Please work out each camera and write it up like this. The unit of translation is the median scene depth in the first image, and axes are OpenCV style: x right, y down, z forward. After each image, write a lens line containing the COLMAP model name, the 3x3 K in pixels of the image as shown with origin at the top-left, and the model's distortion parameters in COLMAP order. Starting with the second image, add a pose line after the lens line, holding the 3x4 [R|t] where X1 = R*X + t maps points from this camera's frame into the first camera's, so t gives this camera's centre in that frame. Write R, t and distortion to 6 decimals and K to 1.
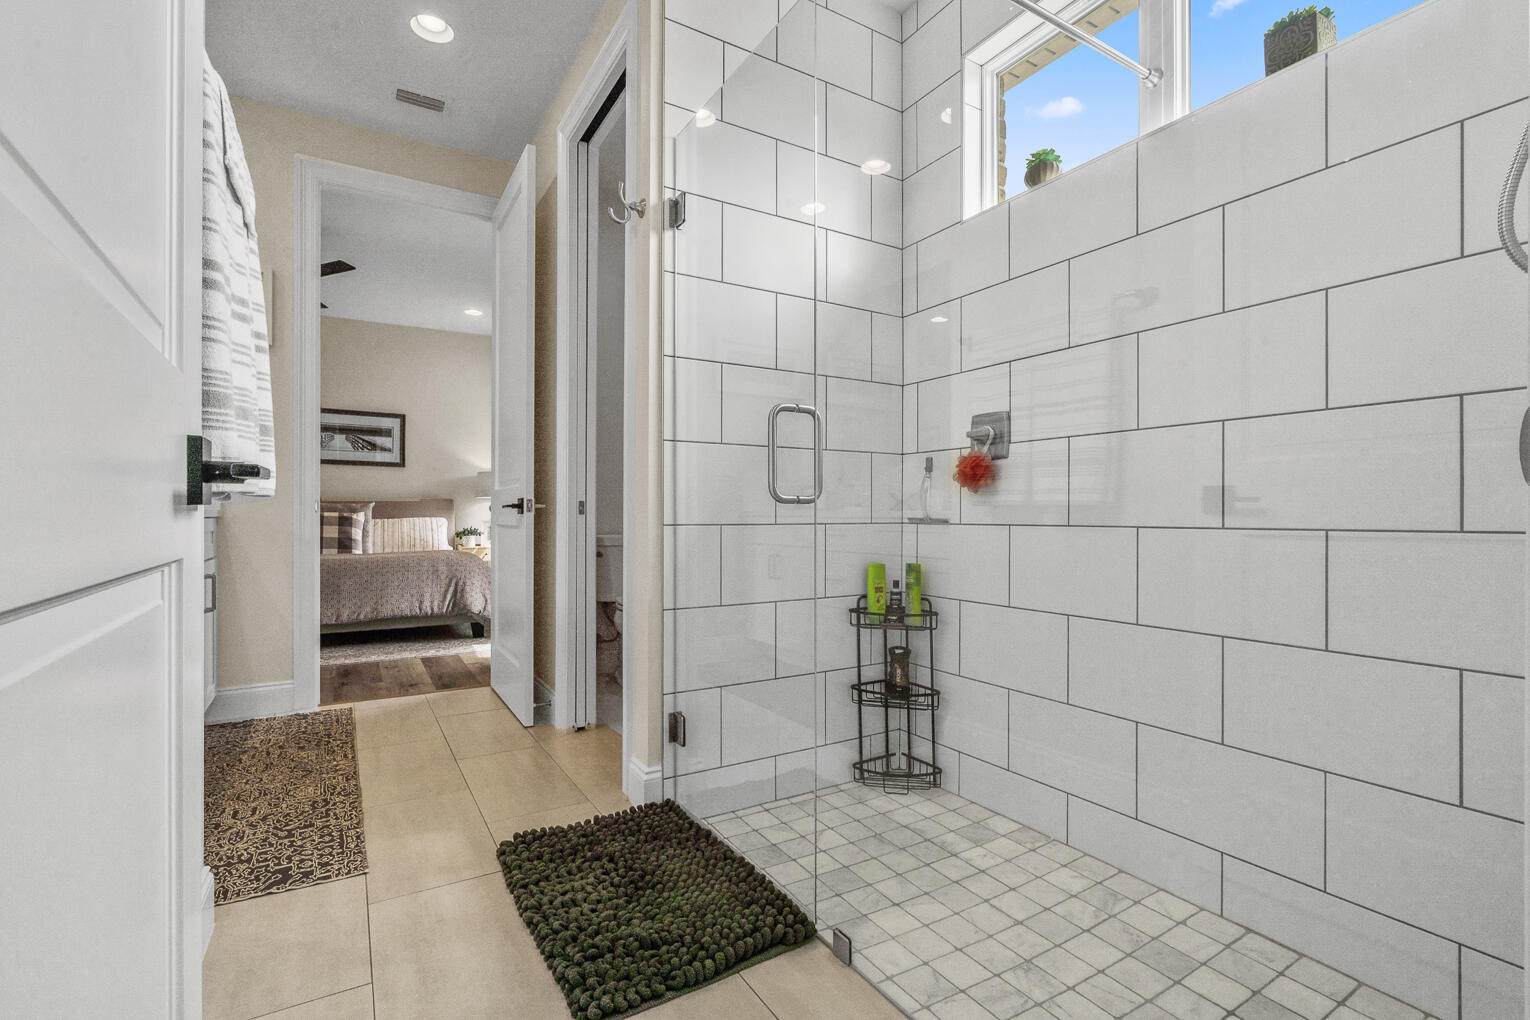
lens RADIAL K [[714.1, 0, 760.1], [0, 714.1, 513.5], [0, 0, 1]] dist [-0.005634, 0.001286]
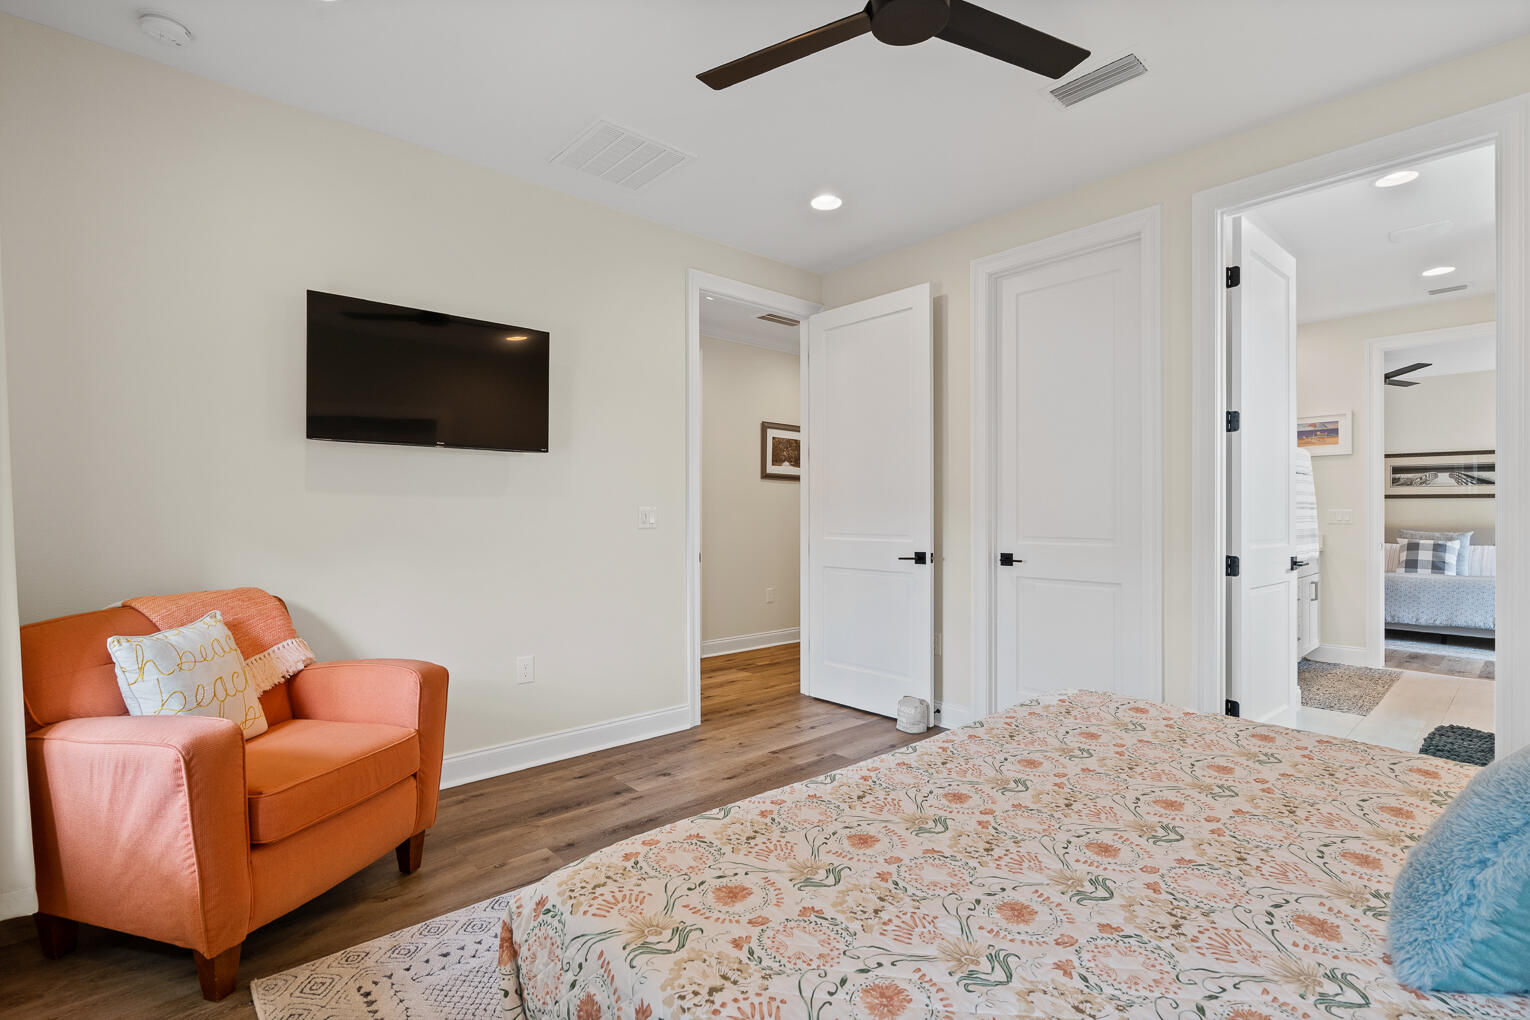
lens RADIAL K [[702.5, 0, 757.2], [0, 702.5, 517.0], [0, 0, 1]] dist [-0.008905, 0.003266]
pose [[0.199891, 0.003938, -0.979810, 0.385783], [0.005493, 0.999972, 0.005139, -0.056478], [0.979803, -0.006410, 0.199864, -0.427347]]
